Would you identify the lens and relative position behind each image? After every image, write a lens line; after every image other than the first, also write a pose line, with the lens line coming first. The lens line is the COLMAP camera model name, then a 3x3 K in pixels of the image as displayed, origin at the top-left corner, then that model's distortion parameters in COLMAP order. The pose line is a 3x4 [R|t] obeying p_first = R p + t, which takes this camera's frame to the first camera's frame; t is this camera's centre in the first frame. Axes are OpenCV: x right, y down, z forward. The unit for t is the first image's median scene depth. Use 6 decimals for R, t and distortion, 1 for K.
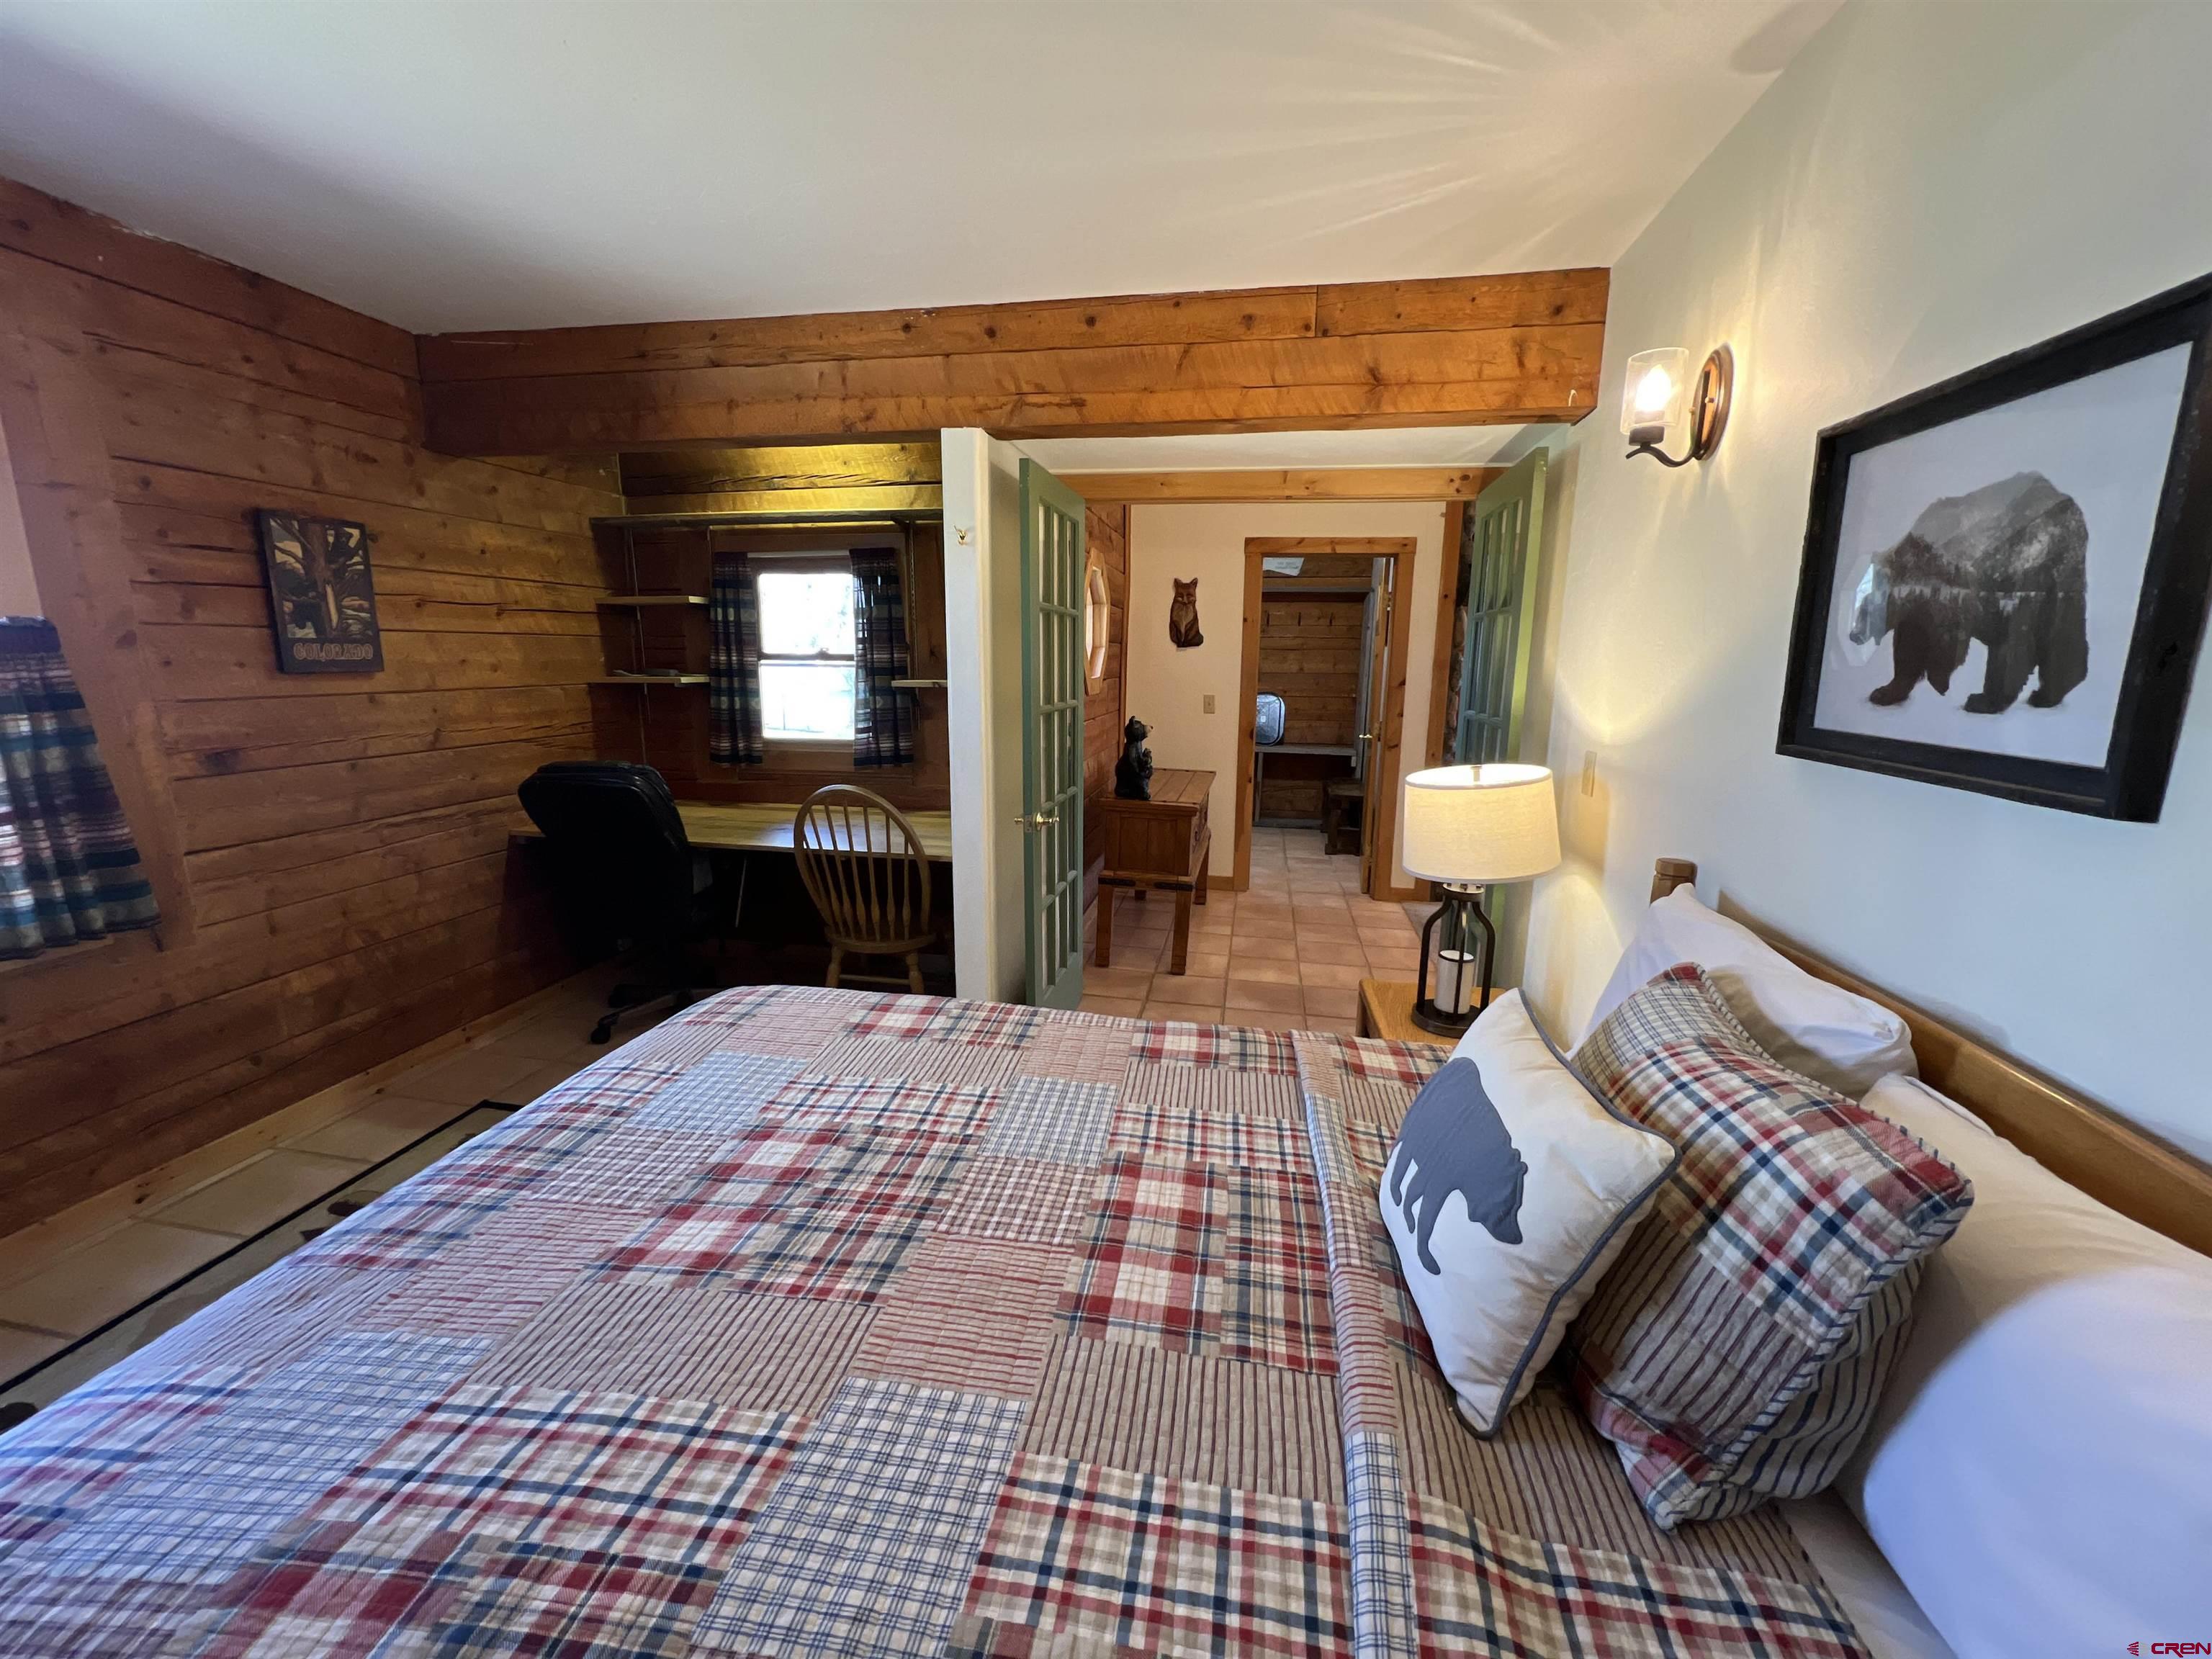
lens RADIAL K [[890.8, 0, 1096.1], [0, 890.8, 826.4], [0, 0, 1]] dist [0.000305, -0.000123]
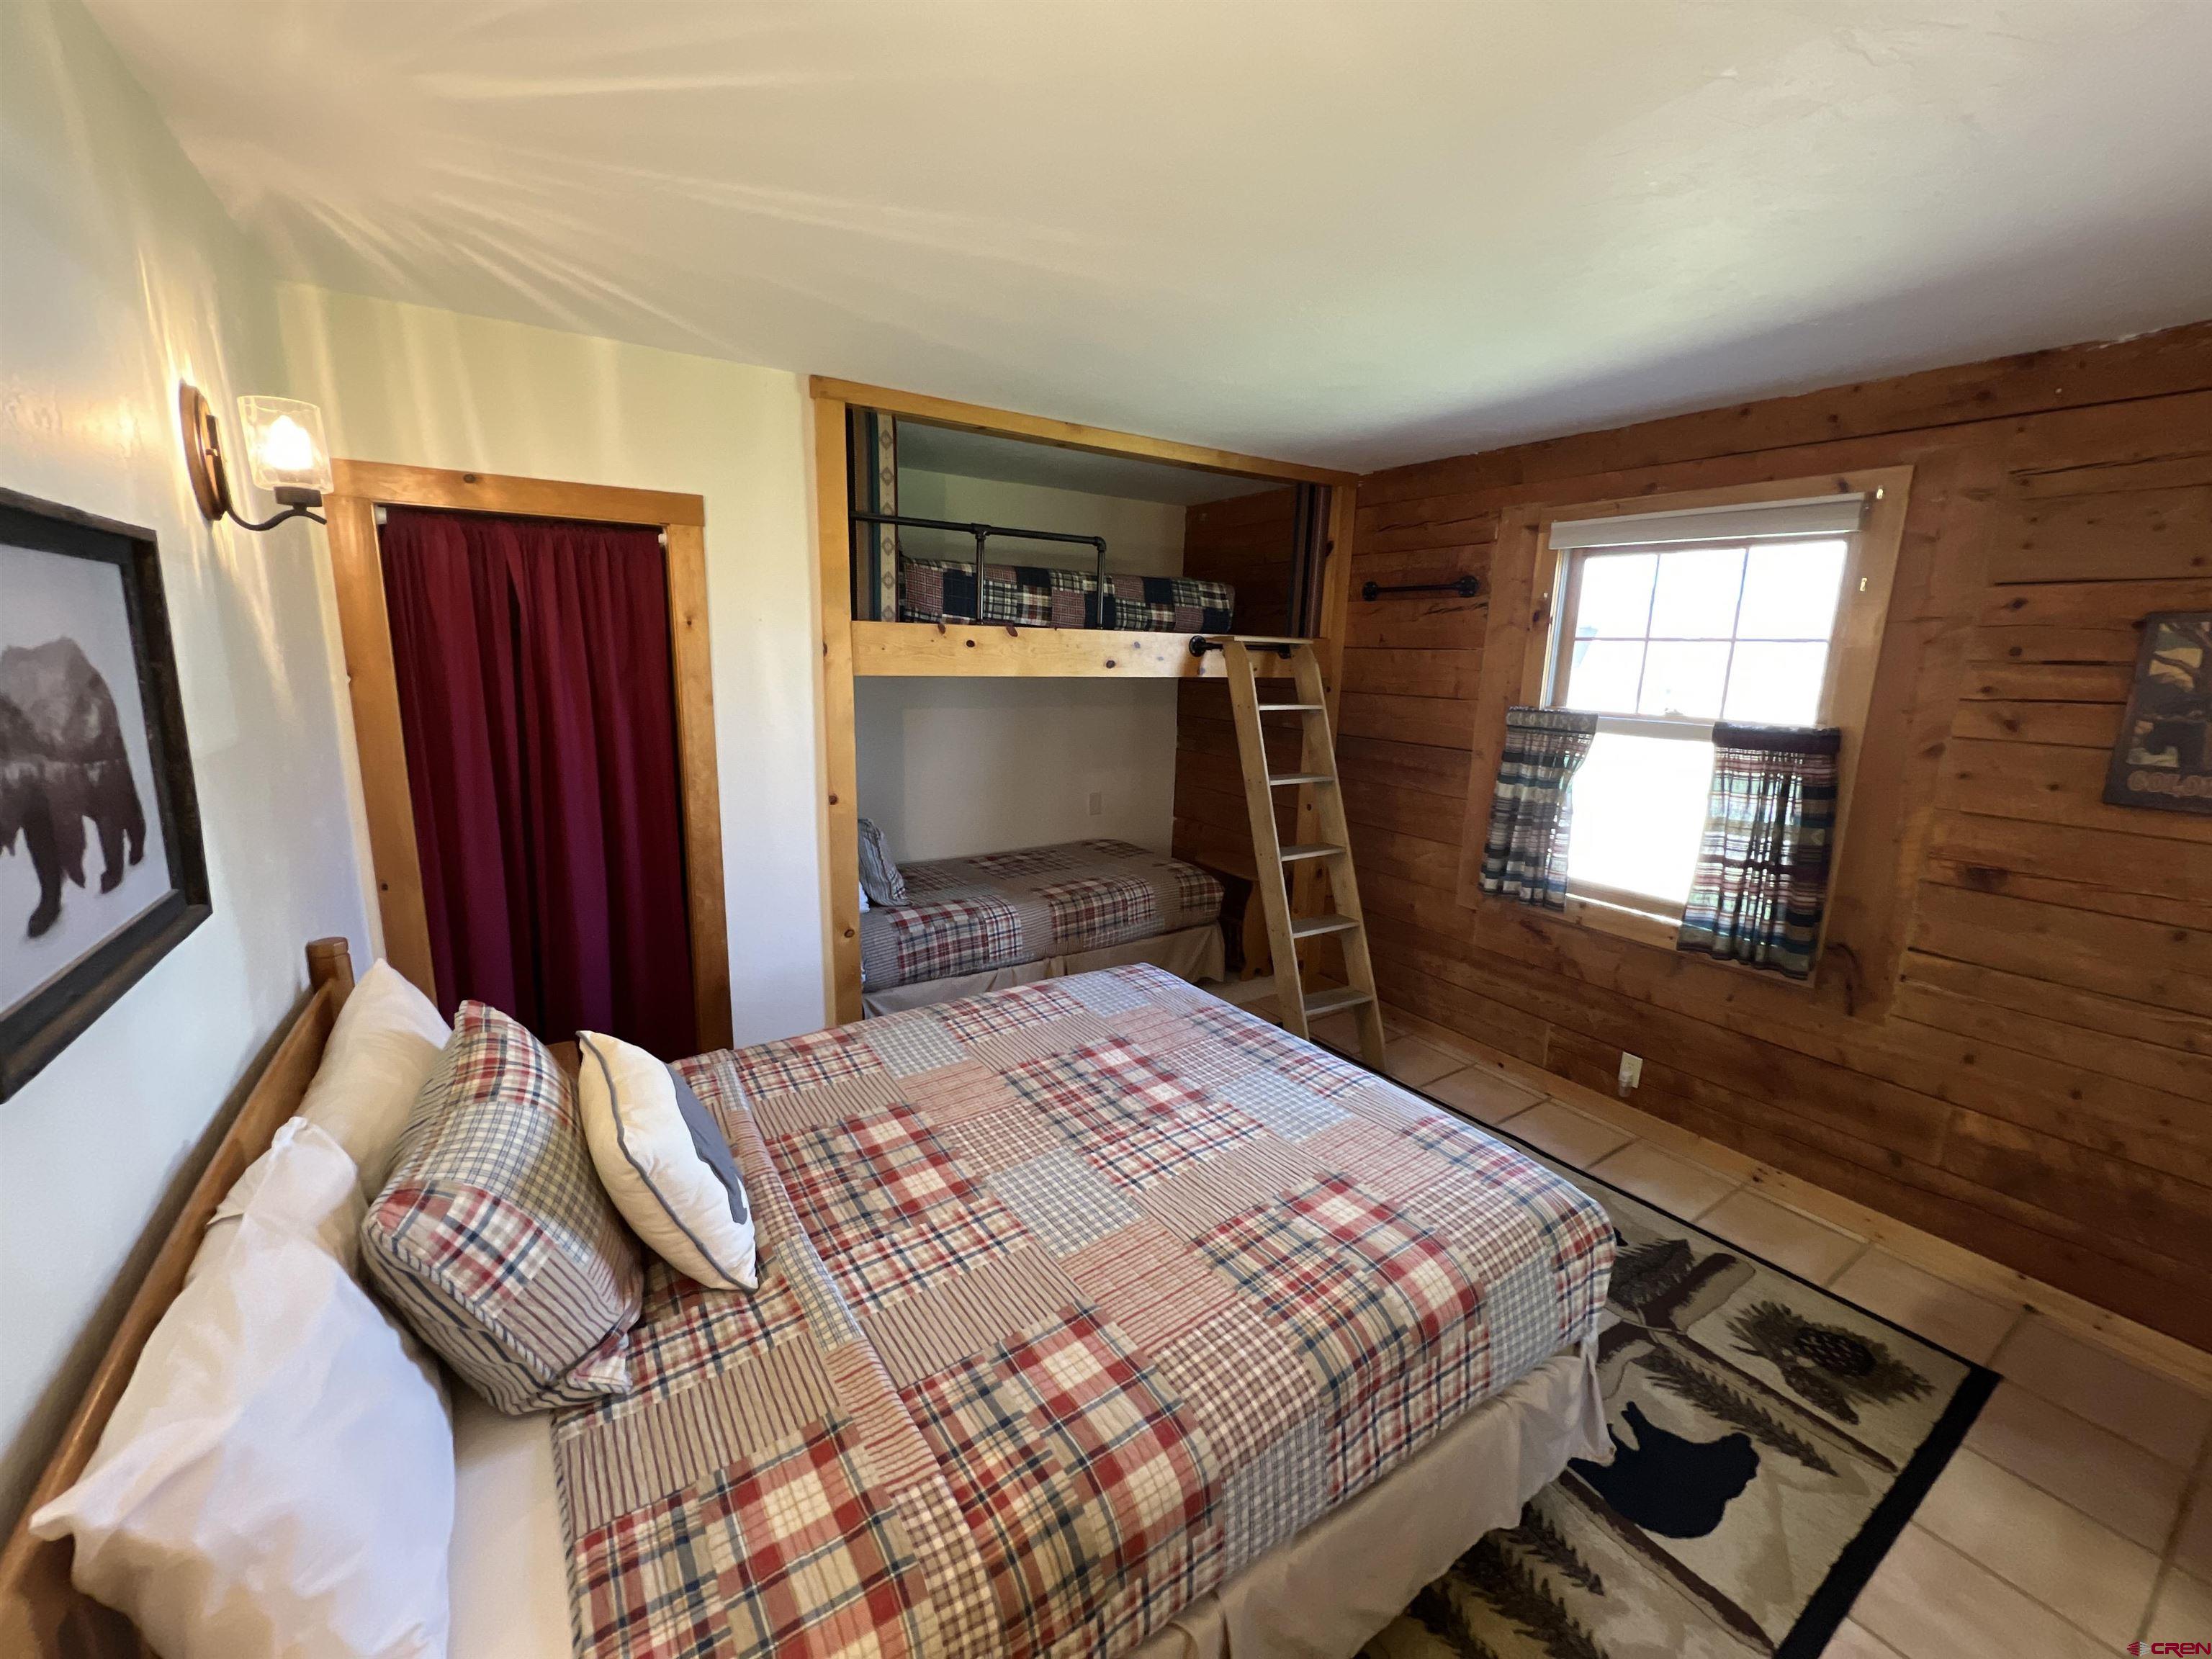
lens RADIAL K [[890.8, 0, 1101.6], [0, 890.8, 825.2], [0, 0, 1]] dist [0.000305, -0.000123]
pose [[-0.727701, 0.105628, -0.677713, 0.666103], [-0.163547, 0.932850, 0.321004, -0.501293], [0.666111, 0.344432, -0.661560, 1.742177]]
